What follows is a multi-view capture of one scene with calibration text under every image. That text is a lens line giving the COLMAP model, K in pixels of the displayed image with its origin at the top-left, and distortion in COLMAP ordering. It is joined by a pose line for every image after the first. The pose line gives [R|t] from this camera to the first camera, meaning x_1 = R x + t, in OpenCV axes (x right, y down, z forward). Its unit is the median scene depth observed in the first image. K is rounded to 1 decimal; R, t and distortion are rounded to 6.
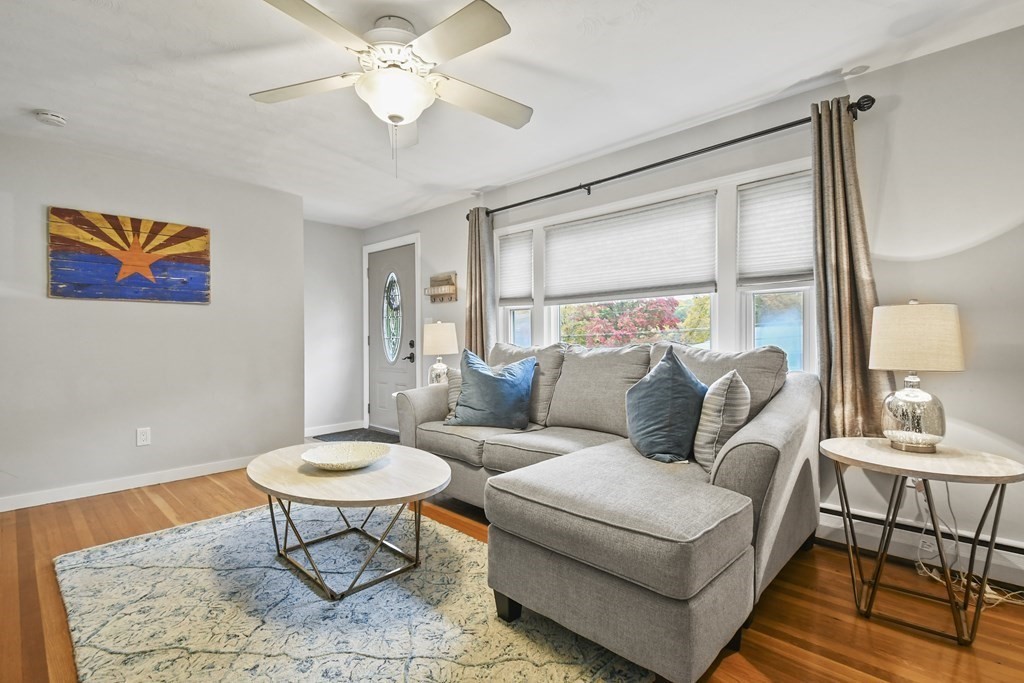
lens RADIAL K [[493.3, 0, 510.8], [0, 493.3, 333.2], [0, 0, 1]] dist [0.020300, -0.005879]
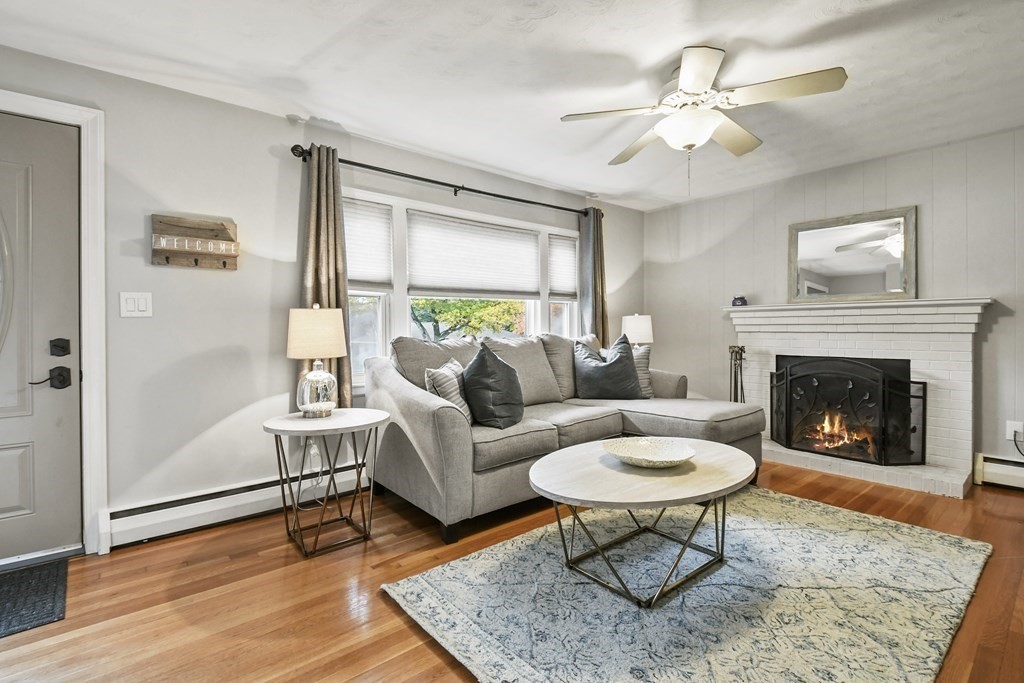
lens RADIAL K [[472.0, 0, 507.6], [0, 472.0, 329.1], [0, 0, 1]] dist [0.001039, -0.000304]
pose [[0.097904, 0.004193, 0.995187, -1.051355], [-0.005996, 0.999975, -0.003623, 0.012183], [-0.995178, -0.005613, 0.097927, 0.986061]]
